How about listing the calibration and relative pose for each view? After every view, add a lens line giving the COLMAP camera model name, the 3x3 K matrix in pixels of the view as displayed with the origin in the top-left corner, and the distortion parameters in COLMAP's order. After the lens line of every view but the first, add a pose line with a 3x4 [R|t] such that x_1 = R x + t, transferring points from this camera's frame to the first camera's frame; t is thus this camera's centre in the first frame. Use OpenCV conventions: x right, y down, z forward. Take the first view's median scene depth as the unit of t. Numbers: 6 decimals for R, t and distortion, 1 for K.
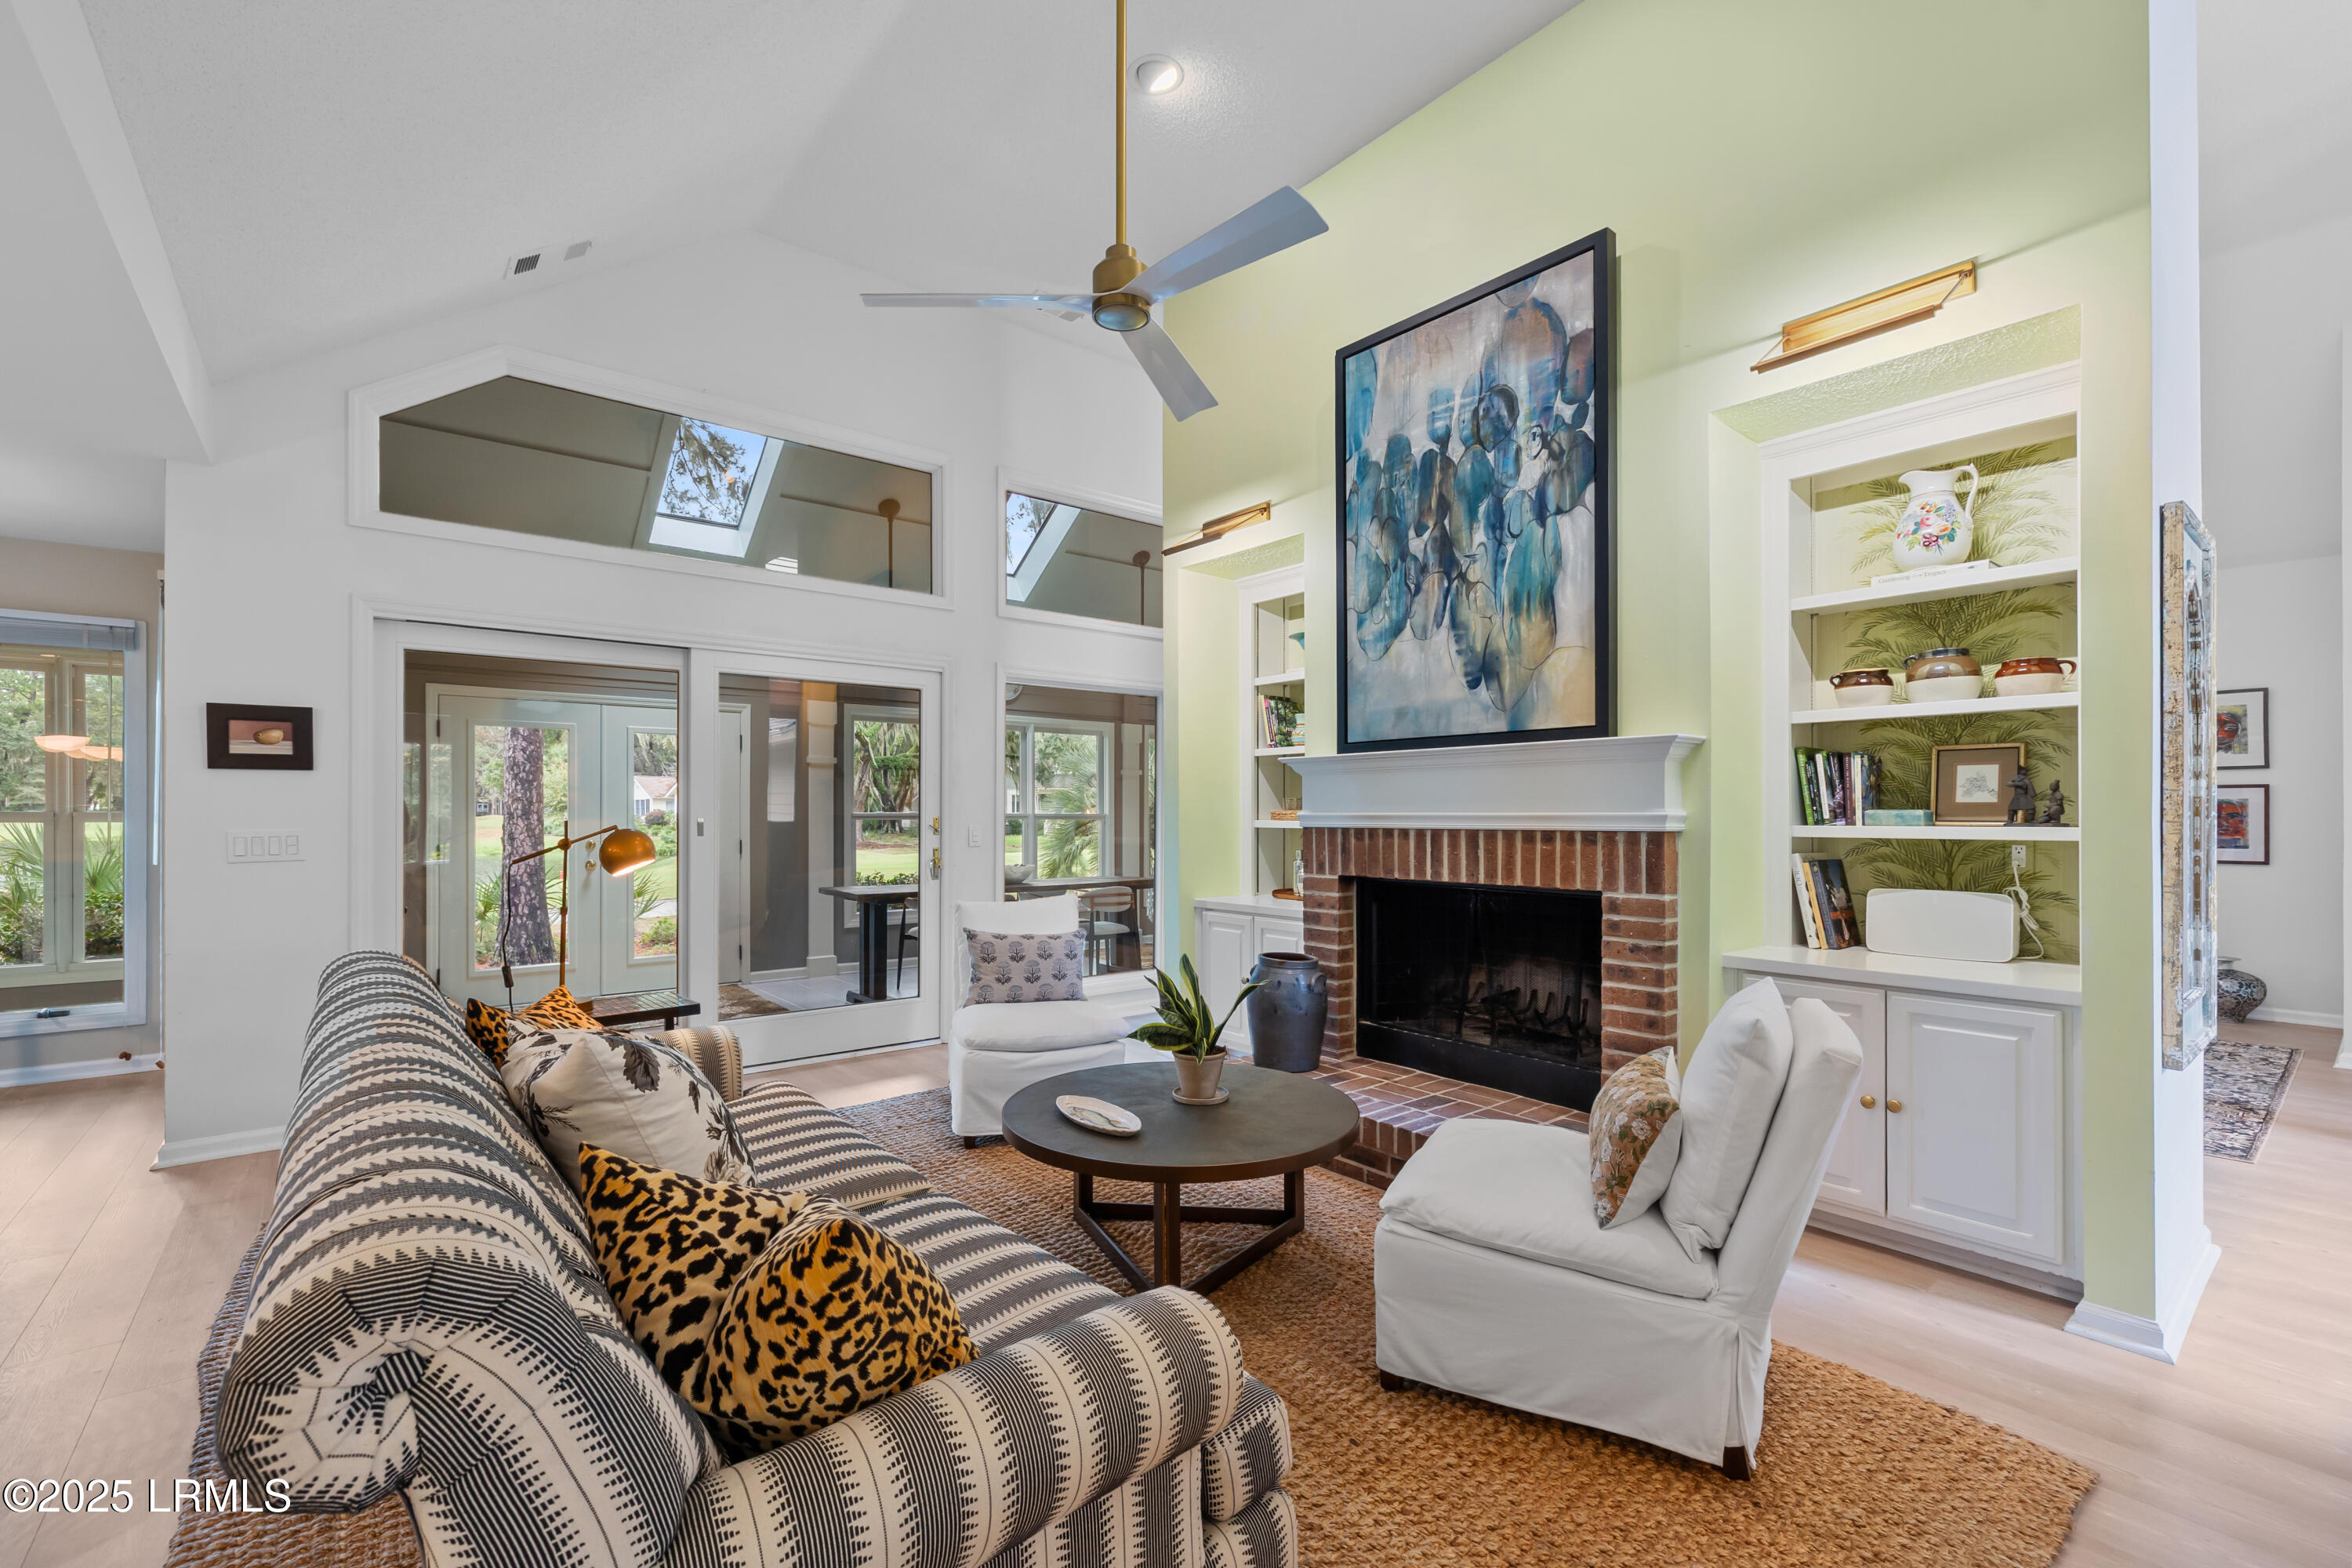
lens RADIAL K [[994.4, 0, 1147.1], [0, 994.4, 811.5], [0, 0, 1]] dist [0.006533, -0.002540]
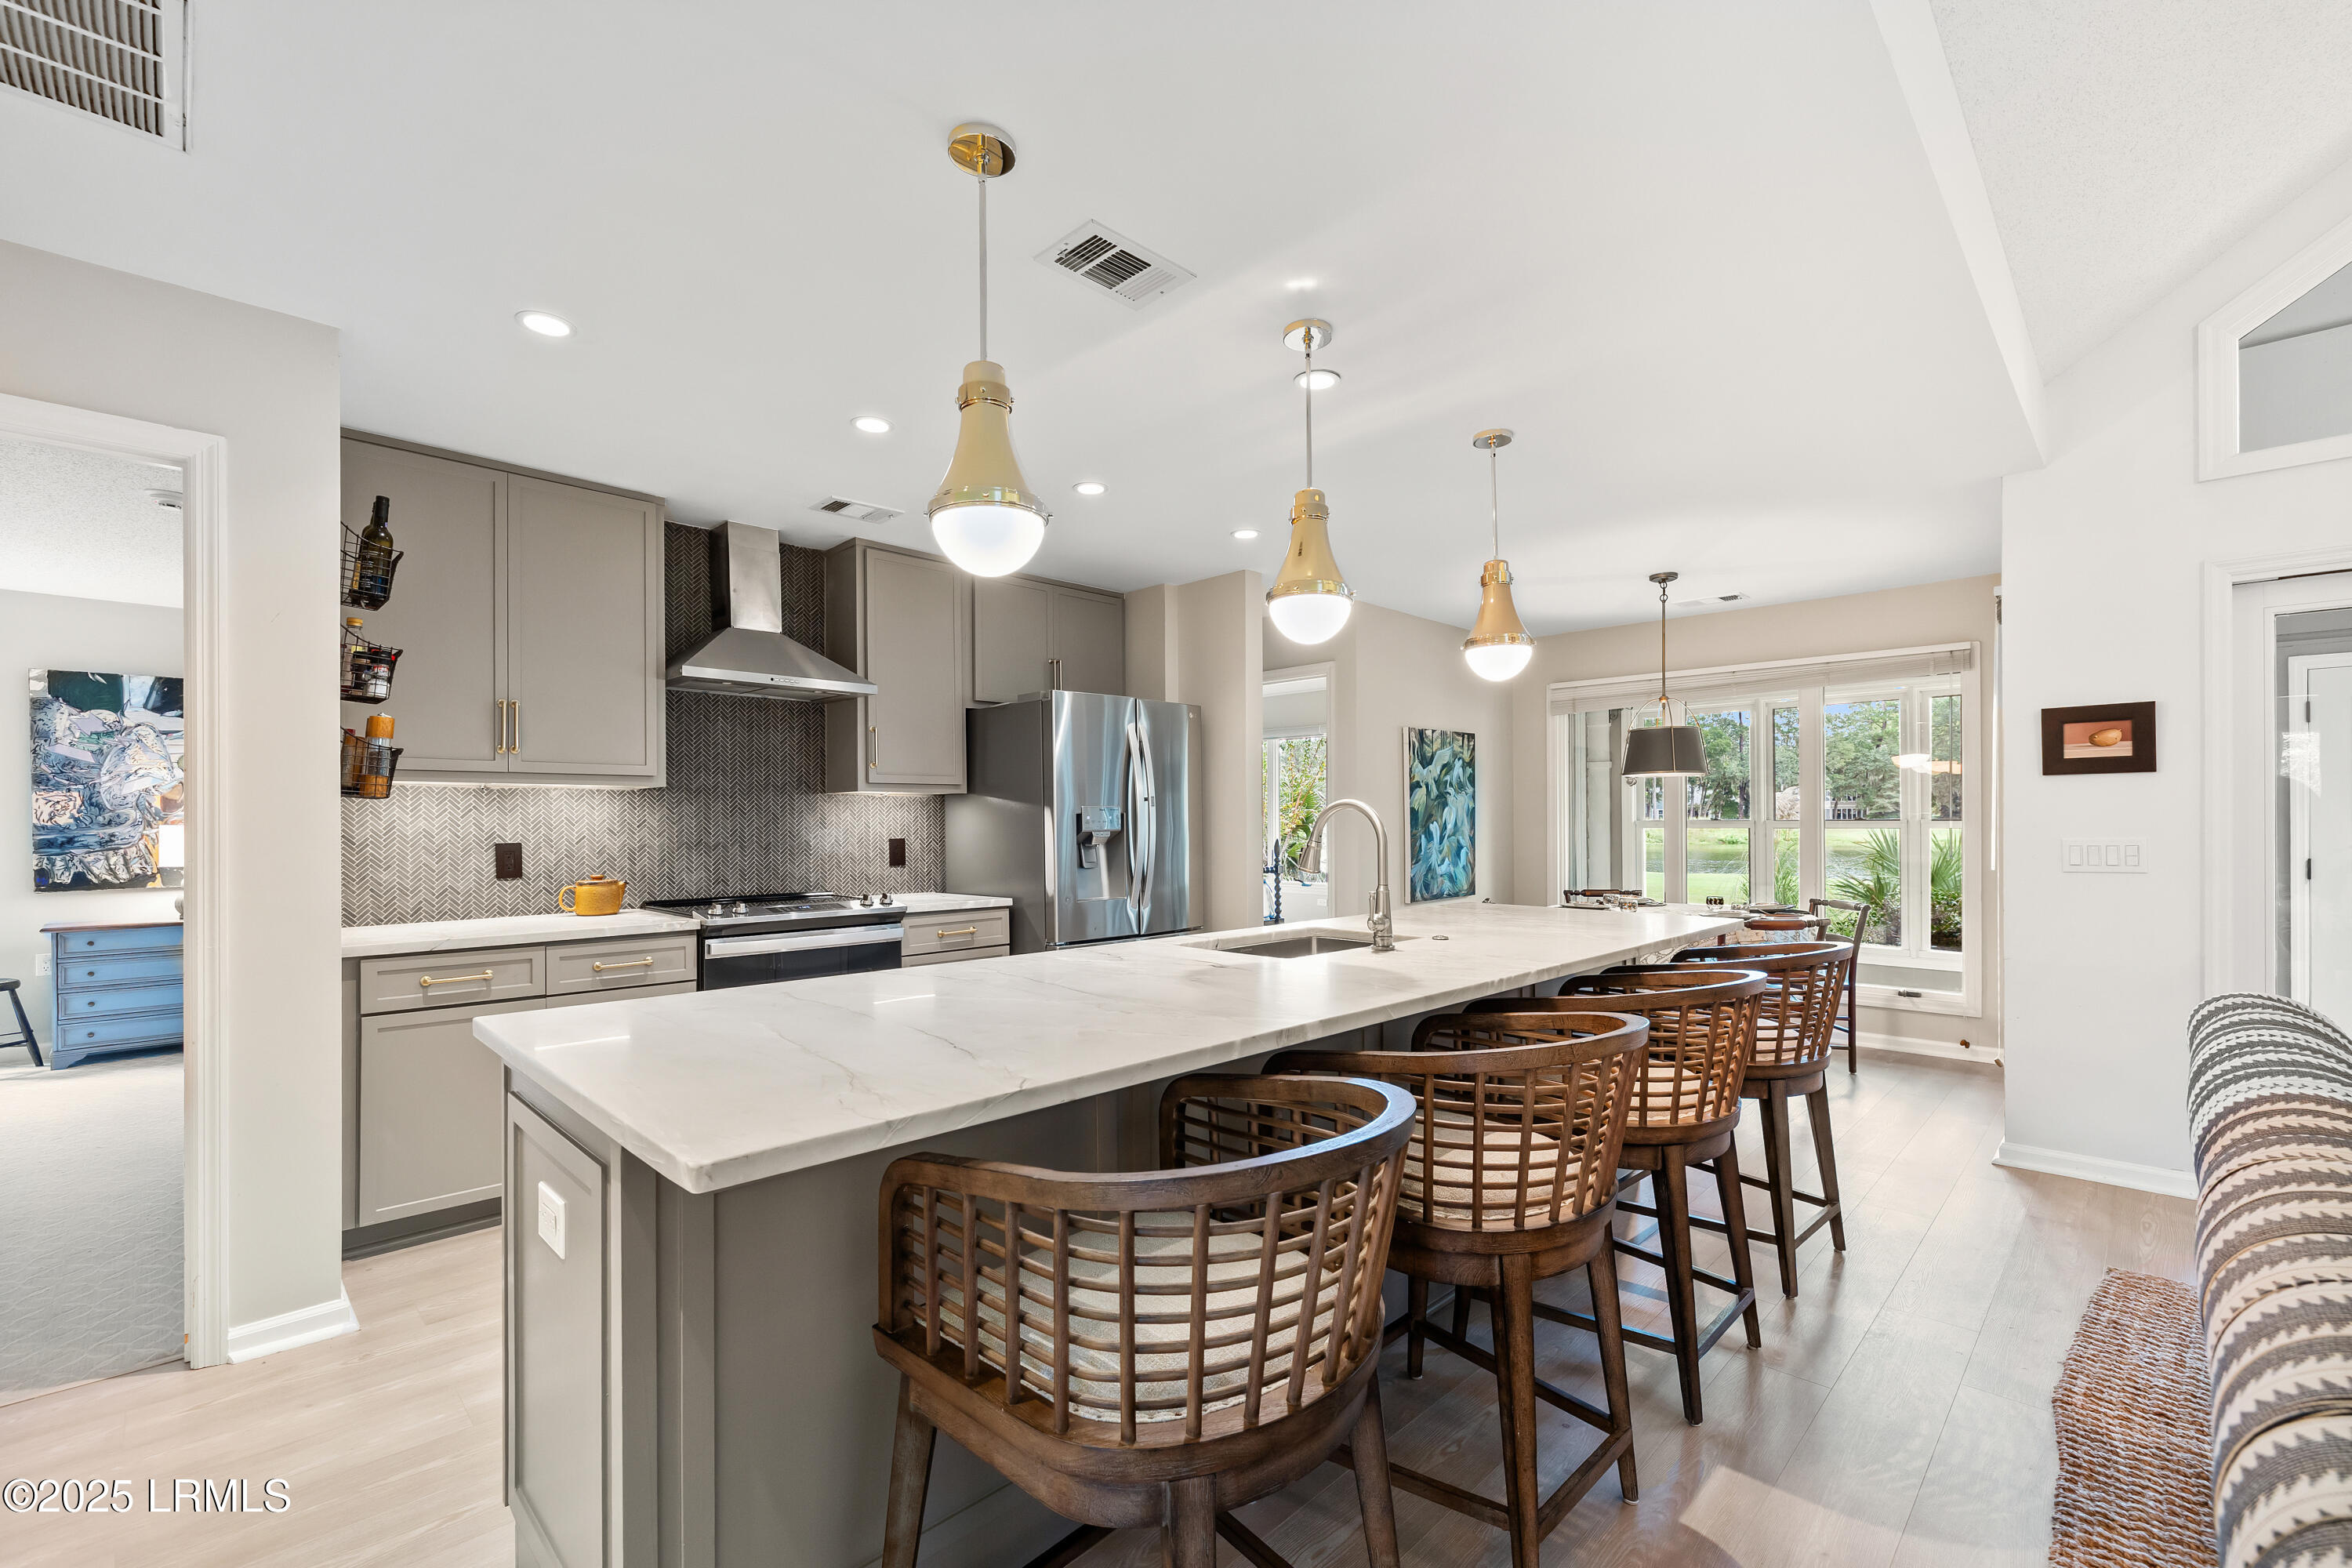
lens RADIAL K [[994.4, 0, 1186.0], [0, 994.4, 827.9], [0, 0, 1]] dist [0.006533, -0.002540]
pose [[0.118561, 0.003798, -0.992939, -0.056900], [0.006354, 0.999969, 0.004583, -0.000923], [0.992926, -0.006853, 0.118534, 0.037881]]
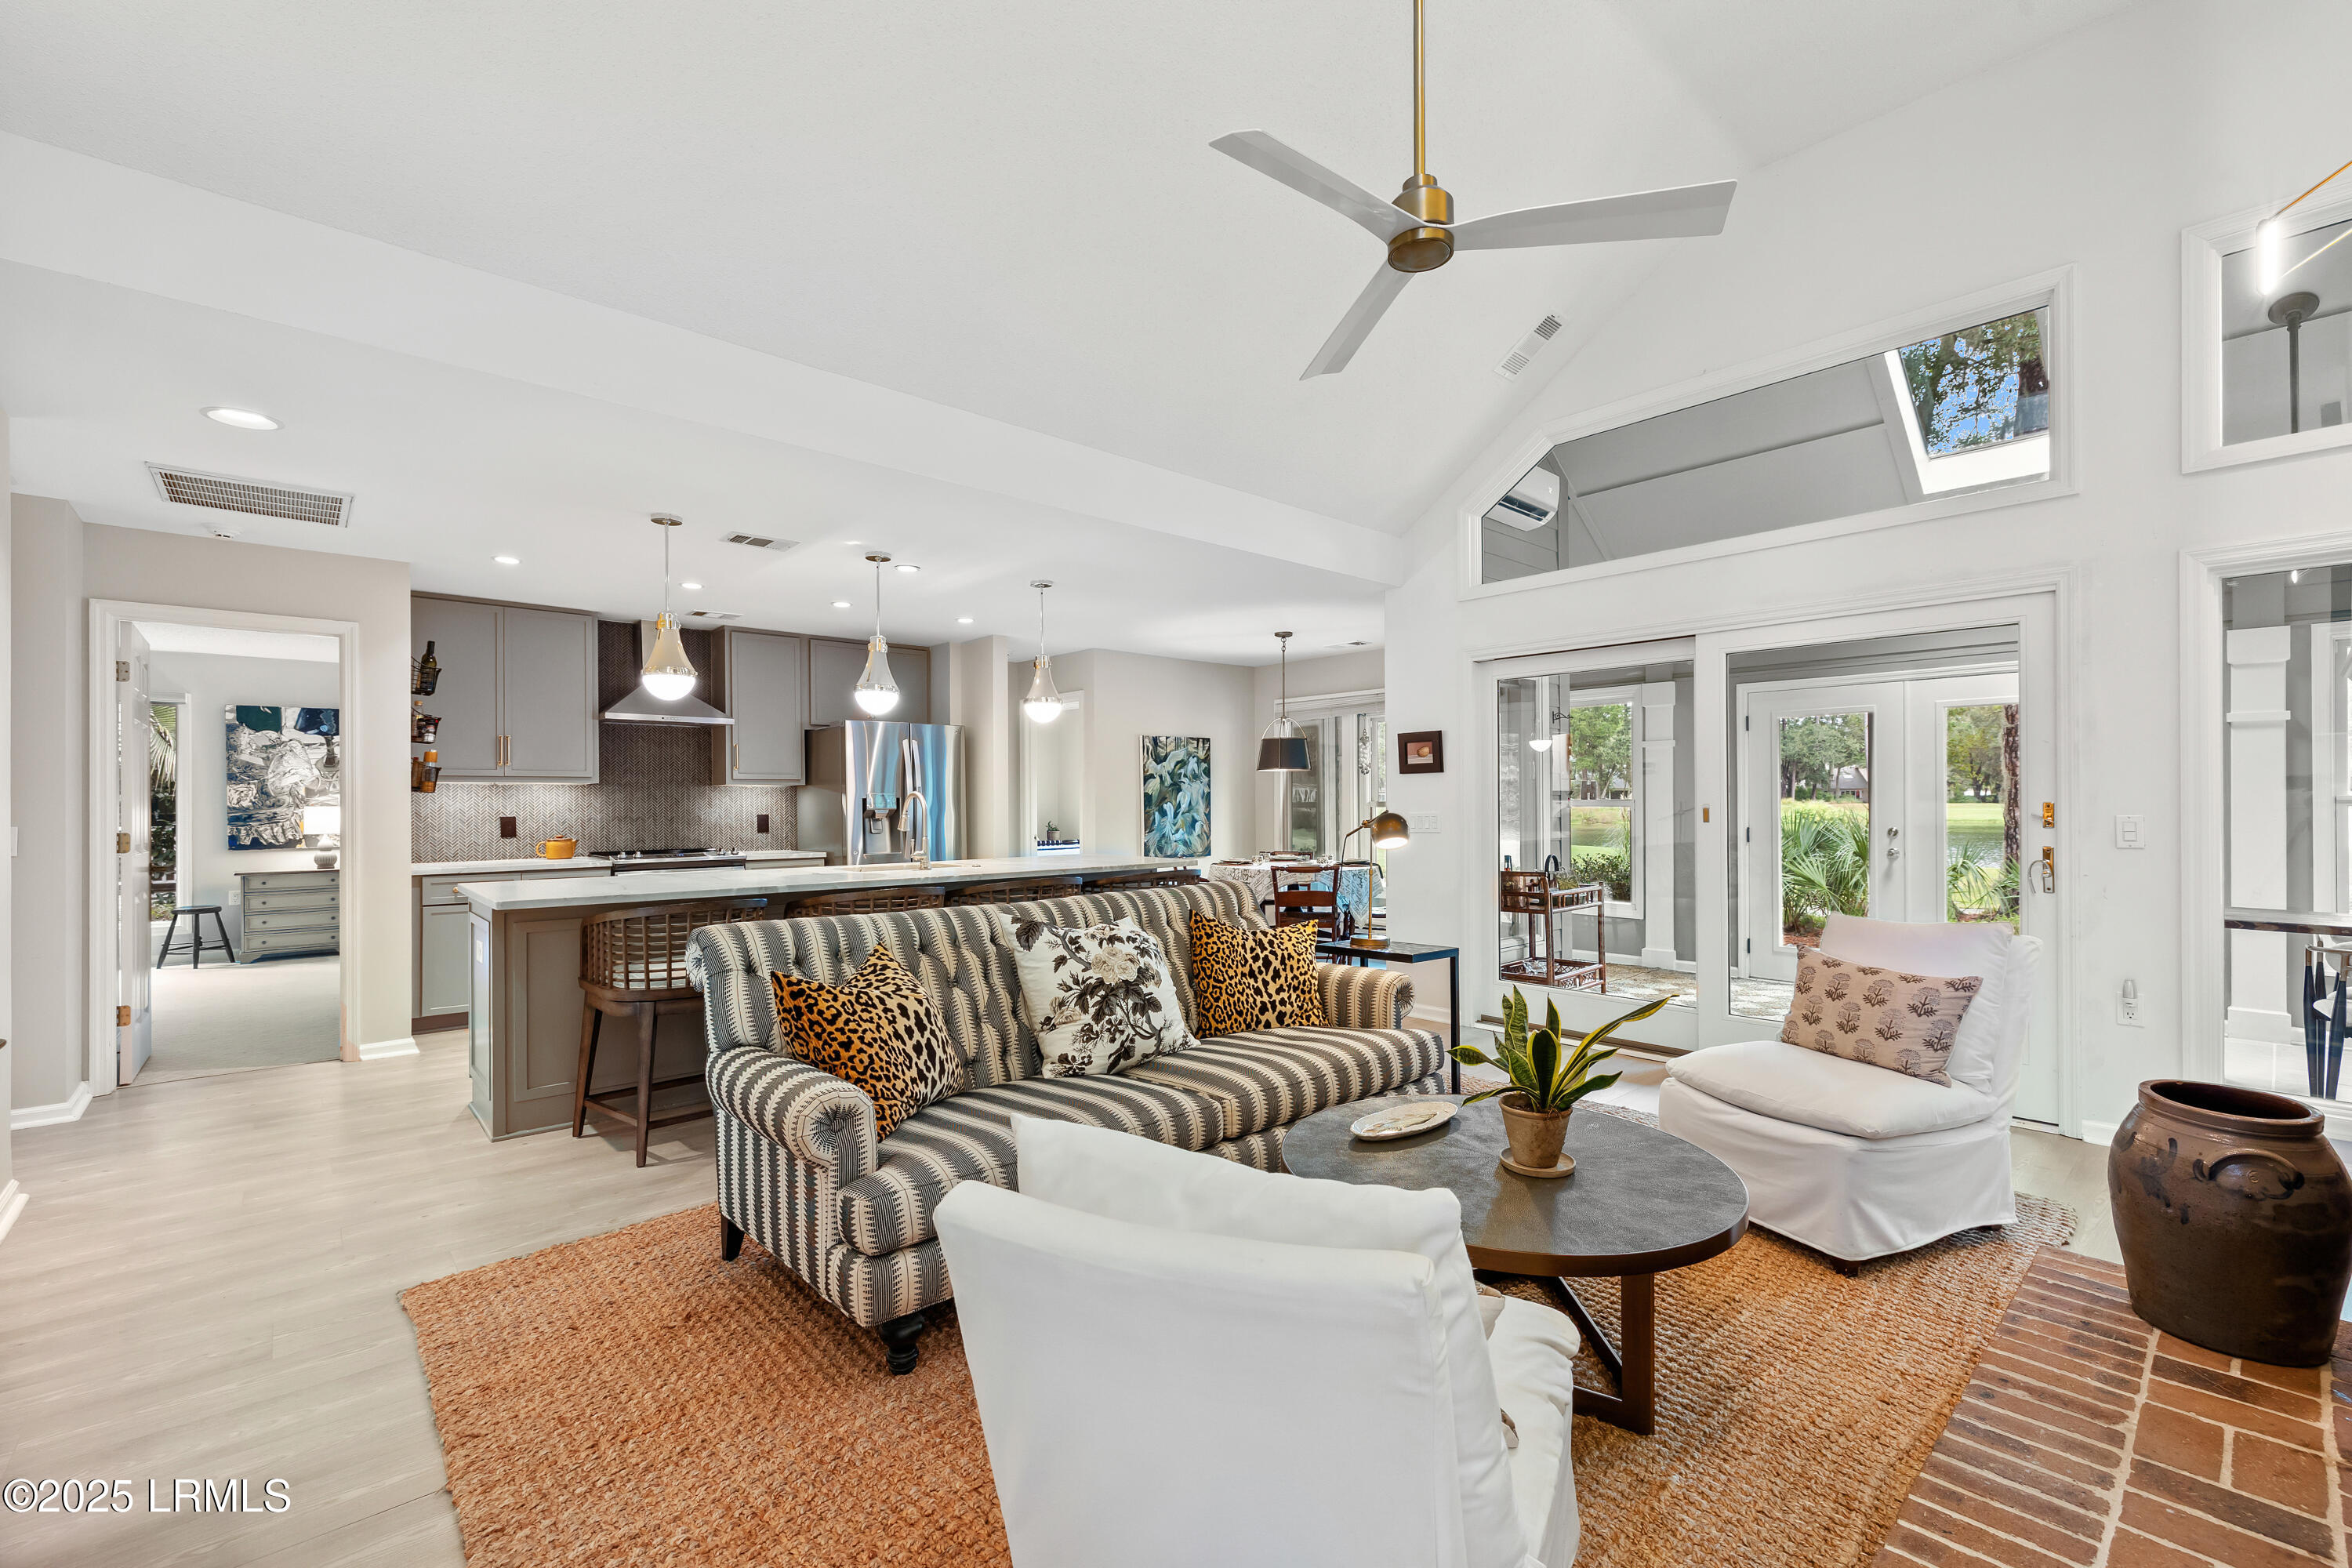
lens RADIAL K [[994.4, 0, 1174.6], [0, 994.4, 806.1], [0, 0, 1]] dist [0.006533, -0.002540]
pose [[0.056130, 0.001401, -0.998422, 0.631692], [0.008267, 0.999964, 0.001868, 0.002515], [0.998389, -0.008359, 0.056116, 0.520847]]
